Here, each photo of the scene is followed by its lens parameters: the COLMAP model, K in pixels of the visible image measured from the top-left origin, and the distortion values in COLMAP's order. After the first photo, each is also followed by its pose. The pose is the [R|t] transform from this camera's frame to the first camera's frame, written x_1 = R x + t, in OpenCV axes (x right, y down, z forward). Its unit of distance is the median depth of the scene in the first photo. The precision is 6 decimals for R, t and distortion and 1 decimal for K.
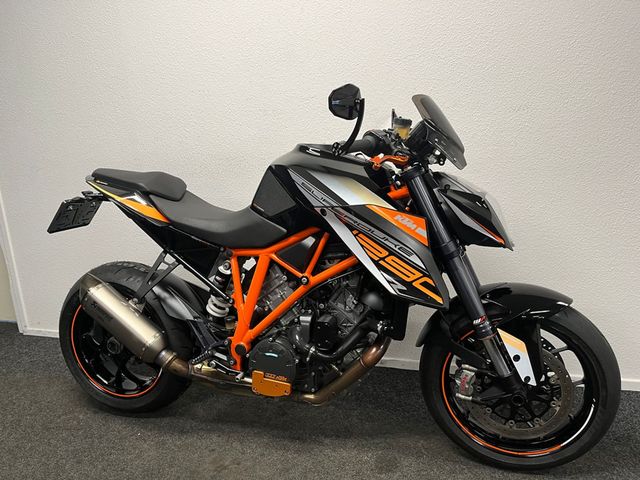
lens RADIAL K [[483.9, 0, 317.4], [0, 483.9, 240.9], [0, 0, 1]] dist [0.029056, -0.001667]
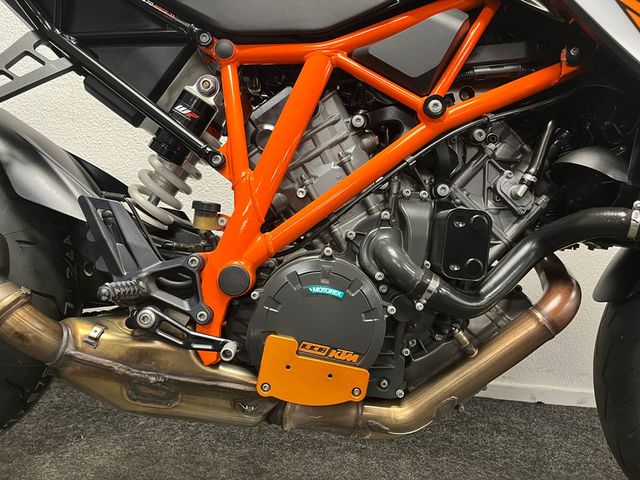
lens RADIAL K [[483.9, 0, 319.9], [0, 483.9, 238.3], [0, 0, 1]] dist [0.029056, -0.001667]
pose [[0.937722, 0.126395, 0.323577, -0.243666], [-0.072008, 0.981951, -0.174891, 0.277449], [-0.339842, 0.140699, 0.929898, 0.677839]]
